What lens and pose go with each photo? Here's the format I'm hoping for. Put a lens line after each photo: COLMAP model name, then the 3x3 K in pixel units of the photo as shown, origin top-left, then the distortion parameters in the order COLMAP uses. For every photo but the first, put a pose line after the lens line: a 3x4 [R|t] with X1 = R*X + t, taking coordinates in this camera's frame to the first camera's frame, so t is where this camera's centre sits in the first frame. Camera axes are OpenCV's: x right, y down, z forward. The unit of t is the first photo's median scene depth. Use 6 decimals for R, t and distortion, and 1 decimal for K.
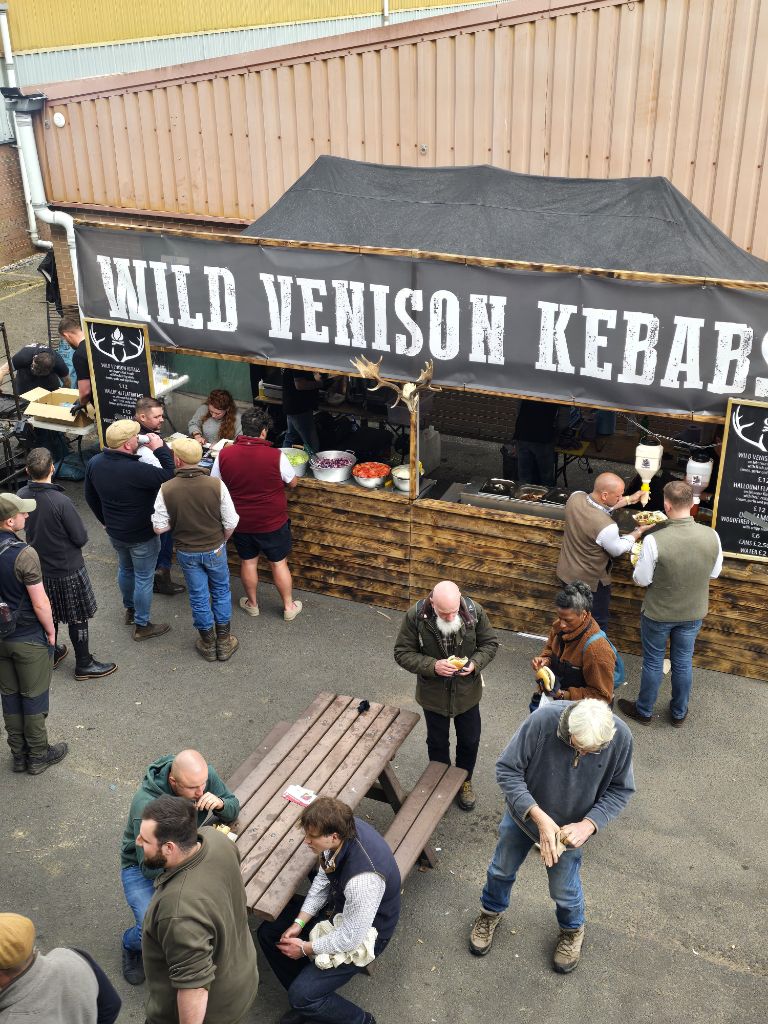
lens RADIAL K [[1113.0, 0, 422.5], [0, 1113.0, 512.1], [0, 0, 1]] dist [0.069110, -0.228601]
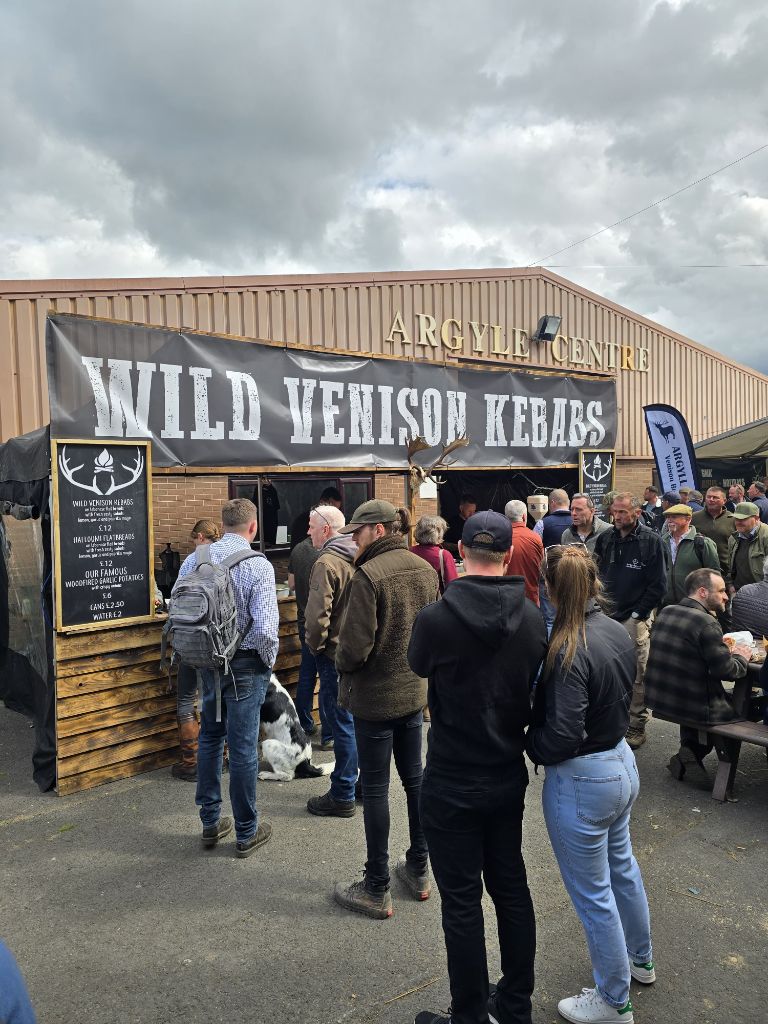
lens RADIAL K [[724.3, 0, 384.0], [0, 724.3, 512.0], [0, 0, 1]] dist [0.047764, -0.006572]
pose [[0.485009, -0.024391, 0.874169, -0.687817], [0.418961, 0.883910, -0.207787, 0.068150], [-0.767618, 0.467021, 0.438923, 0.711476]]
